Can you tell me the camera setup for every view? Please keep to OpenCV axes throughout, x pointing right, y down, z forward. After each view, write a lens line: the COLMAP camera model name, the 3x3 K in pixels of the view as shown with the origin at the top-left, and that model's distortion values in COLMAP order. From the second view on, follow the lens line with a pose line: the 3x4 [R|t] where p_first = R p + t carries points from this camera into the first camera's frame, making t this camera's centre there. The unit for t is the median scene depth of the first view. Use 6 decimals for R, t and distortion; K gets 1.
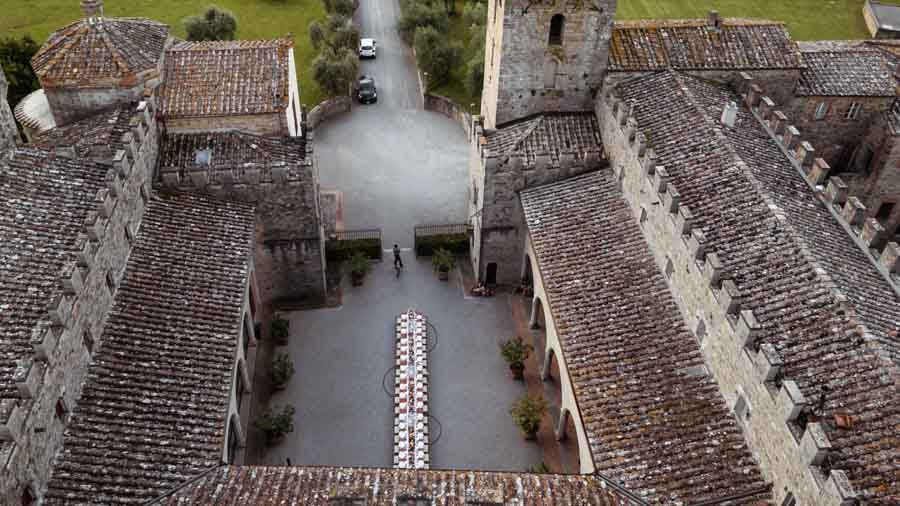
lens RADIAL K [[612.4, 0, 450.0], [0, 612.4, 253.0], [0, 0, 1]] dist [0.050997, -0.034997]
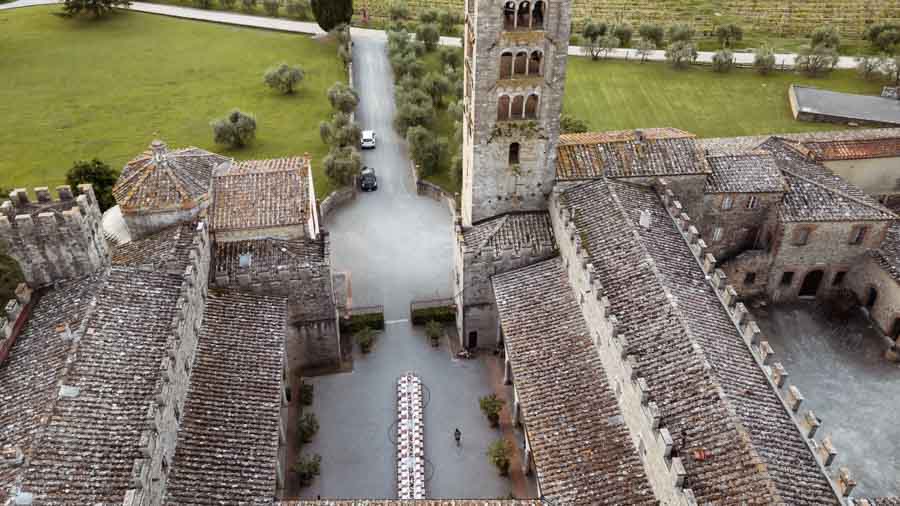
lens RADIAL K [[612.4, 0, 450.0], [0, 612.4, 253.0], [0, 0, 1]] dist [0.050997, -0.034997]
pose [[0.999453, -0.032998, -0.002126, 0.034885], [0.032839, 0.998048, -0.053127, -0.092918], [0.003875, 0.053028, 0.998586, -0.304461]]
